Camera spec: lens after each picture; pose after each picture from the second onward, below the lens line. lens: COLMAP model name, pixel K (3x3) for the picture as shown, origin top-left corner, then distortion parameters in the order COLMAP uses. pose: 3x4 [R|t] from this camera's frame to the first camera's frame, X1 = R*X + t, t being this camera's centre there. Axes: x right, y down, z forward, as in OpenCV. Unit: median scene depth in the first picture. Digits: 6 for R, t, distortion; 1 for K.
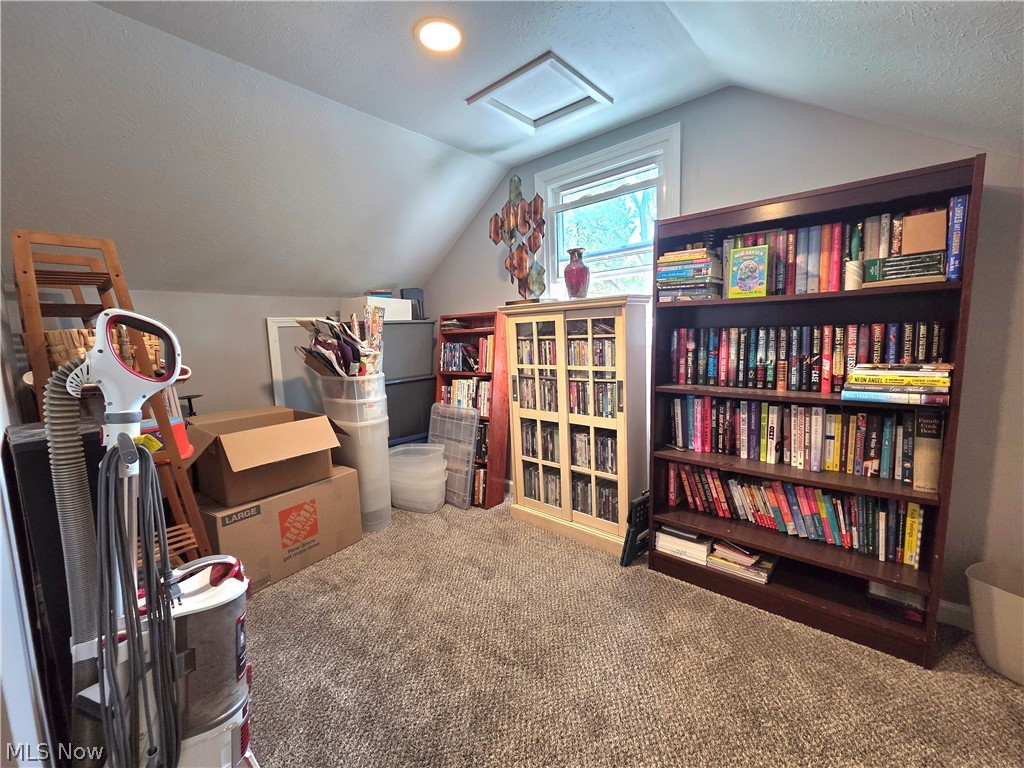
lens RADIAL K [[415.4, 0, 513.0], [0, 415.4, 384.9], [0, 0, 1]] dist [-0.001516, -0.000197]
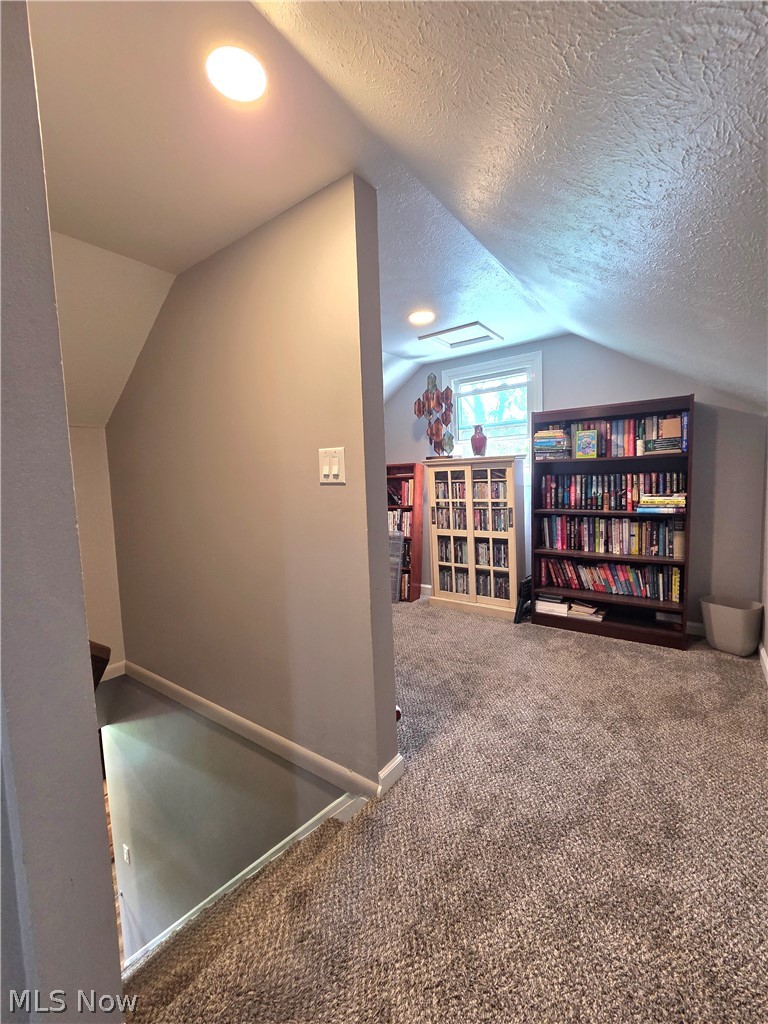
lens RADIAL K [[415.4, 0, 384.0], [0, 415.4, 512.0], [0, 0, 1]] dist [-0.001516, -0.000197]
pose [[0.995122, -0.015135, 0.097488, -0.436486], [0.018612, 0.999219, -0.034858, 0.061099], [-0.096885, 0.036502, 0.994626, -0.622202]]
